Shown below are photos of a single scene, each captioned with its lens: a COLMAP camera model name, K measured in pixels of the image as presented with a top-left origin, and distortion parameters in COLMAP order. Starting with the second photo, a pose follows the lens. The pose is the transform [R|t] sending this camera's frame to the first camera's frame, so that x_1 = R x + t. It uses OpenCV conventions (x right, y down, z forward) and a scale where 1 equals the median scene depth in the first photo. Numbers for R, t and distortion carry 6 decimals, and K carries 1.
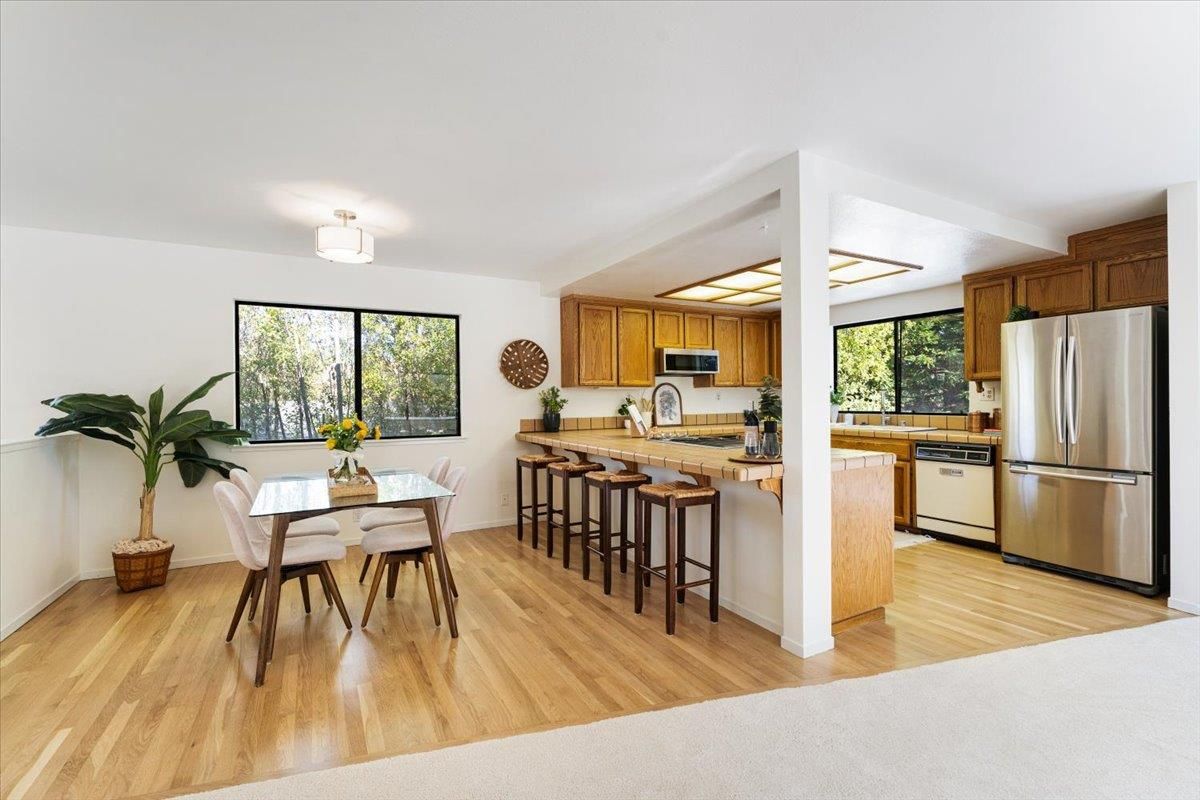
lens RADIAL K [[519.7, 0, 602.0], [0, 519.7, 393.4], [0, 0, 1]] dist [-0.000354, 0.000101]
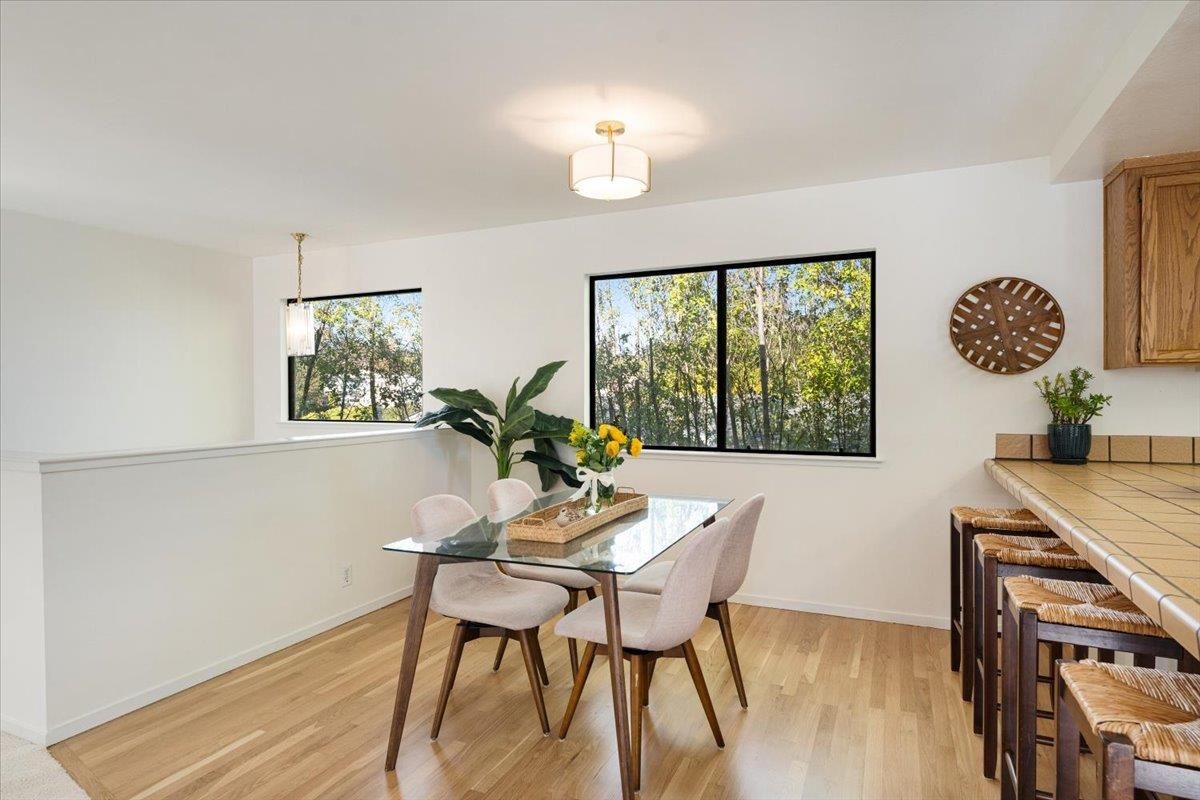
lens RADIAL K [[662.6, 0, 600.0], [0, 662.6, 400.0], [0, 0, 1]] dist [-0.003032, 0.000185]
pose [[0.598335, 0.012125, -0.801154, 0.135024], [0.009802, 0.999700, 0.022450, -0.001831], [0.801186, -0.021286, 0.598037, 0.296051]]
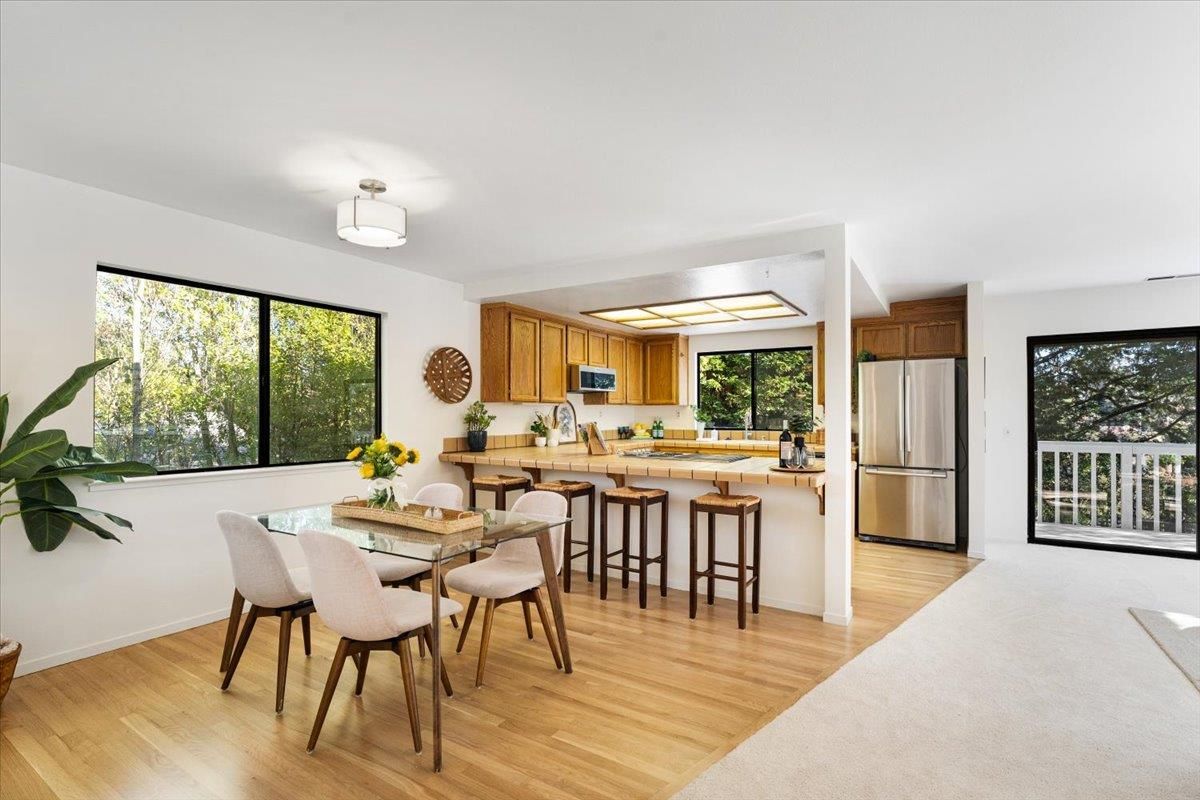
lens RADIAL K [[556.2, 0, 600.0], [0, 556.2, 400.0], [0, 0, 1]] dist [0.002738, 0.000700]
pose [[0.875631, 0.022238, 0.482468, -0.386449], [-0.015641, 0.999721, -0.017692, -0.001826], [-0.482727, 0.007945, 0.875735, 0.050652]]
